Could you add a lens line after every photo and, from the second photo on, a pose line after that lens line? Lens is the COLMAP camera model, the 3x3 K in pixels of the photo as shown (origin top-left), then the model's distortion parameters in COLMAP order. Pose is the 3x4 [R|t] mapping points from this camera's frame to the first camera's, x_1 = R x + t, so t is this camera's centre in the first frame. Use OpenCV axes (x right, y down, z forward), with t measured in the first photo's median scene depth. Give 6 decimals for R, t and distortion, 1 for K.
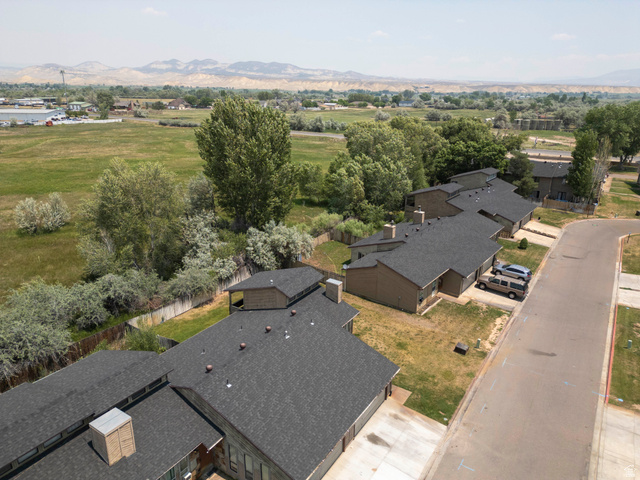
lens RADIAL K [[448.3, 0, 320.3], [0, 448.3, 242.2], [0, 0, 1]] dist [0.064495, -0.055289]
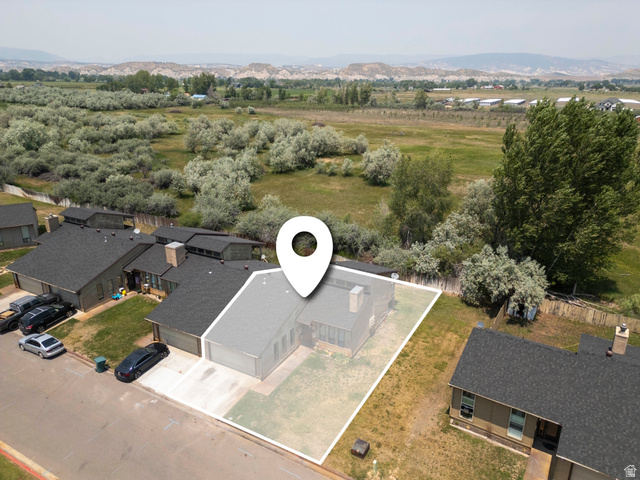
lens RADIAL K [[448.3, 0, 319.5], [0, 448.3, 237.8], [0, 0, 1]] dist [0.064495, -0.055289]
pose [[0.076513, 0.316961, -0.945347, 0.676028], [-0.327618, 0.903475, 0.276405, -0.189747], [0.941707, 0.288564, 0.172970, 0.545640]]
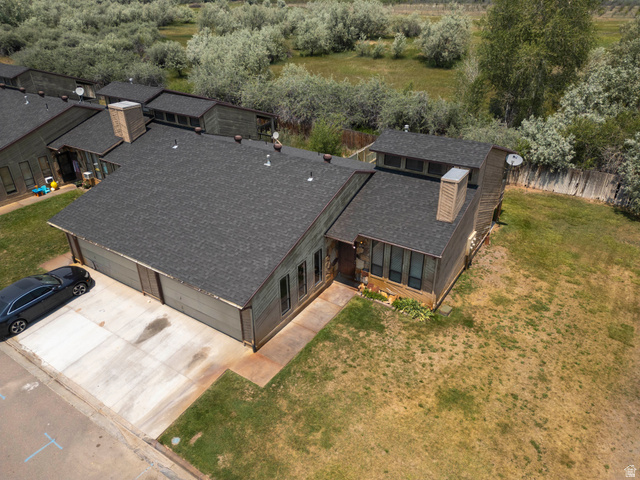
lens RADIAL K [[448.3, 0, 319.5], [0, 448.3, 239.7], [0, 0, 1]] dist [0.064495, -0.055289]
pose [[0.001850, 0.475741, -0.879583, 0.351069], [-0.322463, 0.832883, 0.449804, -0.013961], [0.946580, 0.282801, 0.154950, 0.613588]]
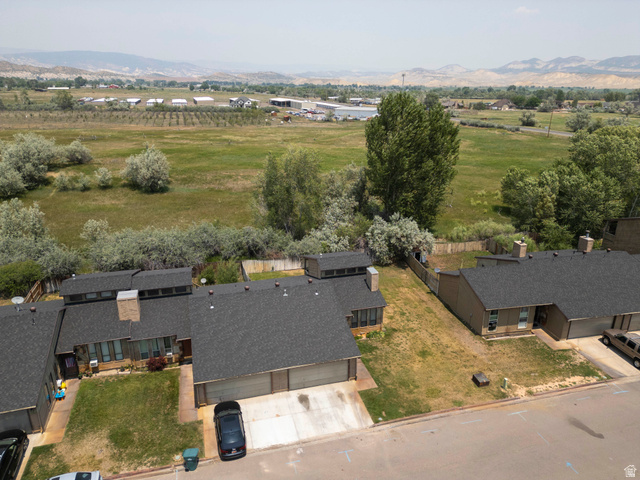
lens RADIAL K [[448.3, 0, 318.5], [0, 448.3, 240.4], [0, 0, 1]] dist [0.064495, -0.055289]
pose [[0.760857, 0.209715, -0.614098, 0.427103], [-0.212759, 0.974648, 0.069238, -0.019965], [0.613050, 0.077975, 0.786187, 0.062402]]
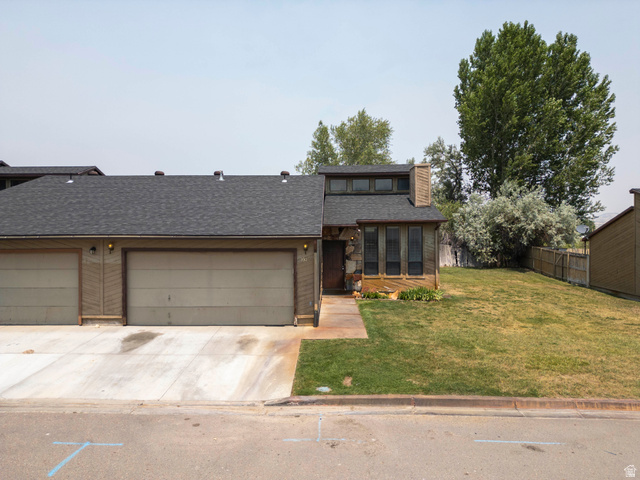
lens RADIAL K [[448.3, 0, 319.7], [0, 448.3, 239.8], [0, 0, 1]] dist [0.064495, -0.055289]
pose [[0.531990, -0.000397, -0.846750, 0.303167], [-0.270654, 0.947460, -0.170488, 0.214890], [0.802330, 0.319874, 0.503932, 0.509342]]
